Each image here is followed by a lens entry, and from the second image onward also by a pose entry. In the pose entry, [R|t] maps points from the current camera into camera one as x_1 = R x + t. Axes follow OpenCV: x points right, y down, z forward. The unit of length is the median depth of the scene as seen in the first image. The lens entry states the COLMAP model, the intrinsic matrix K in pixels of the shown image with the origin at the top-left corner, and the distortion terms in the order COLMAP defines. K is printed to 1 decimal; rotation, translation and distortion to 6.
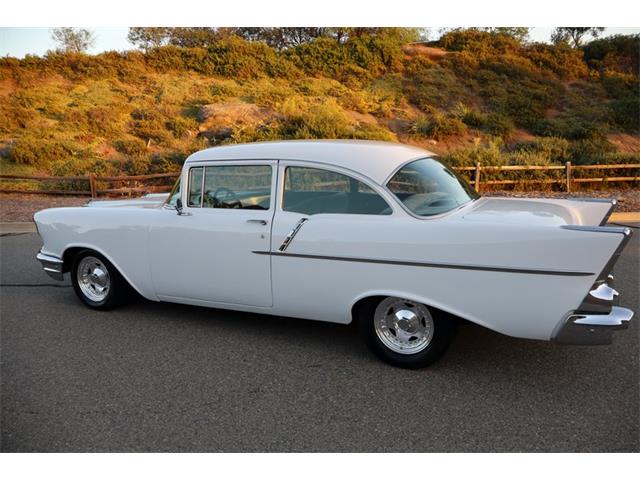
lens RADIAL K [[532.7, 0, 323.0], [0, 532.7, 240.8], [0, 0, 1]] dist [-0.007383, 0.005926]
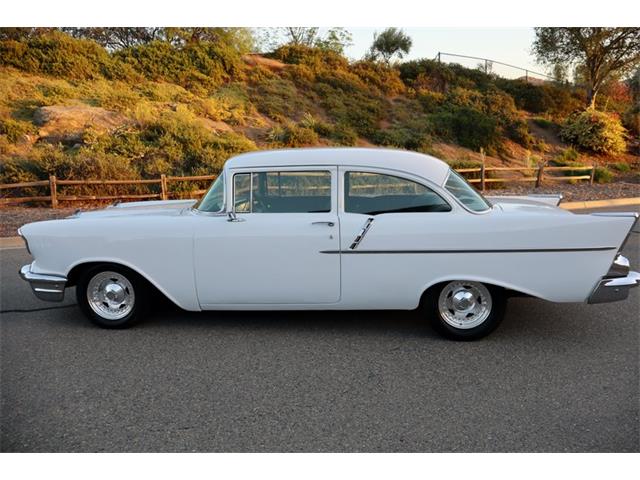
lens RADIAL K [[532.7, 0, 323.0], [0, 532.7, 240.8], [0, 0, 1]] dist [-0.007383, 0.005926]
pose [[0.931209, -0.054917, 0.360324, -0.116514], [0.059833, 0.998205, -0.002495, 0.000352], [-0.359540, 0.023882, 0.932824, 0.001228]]
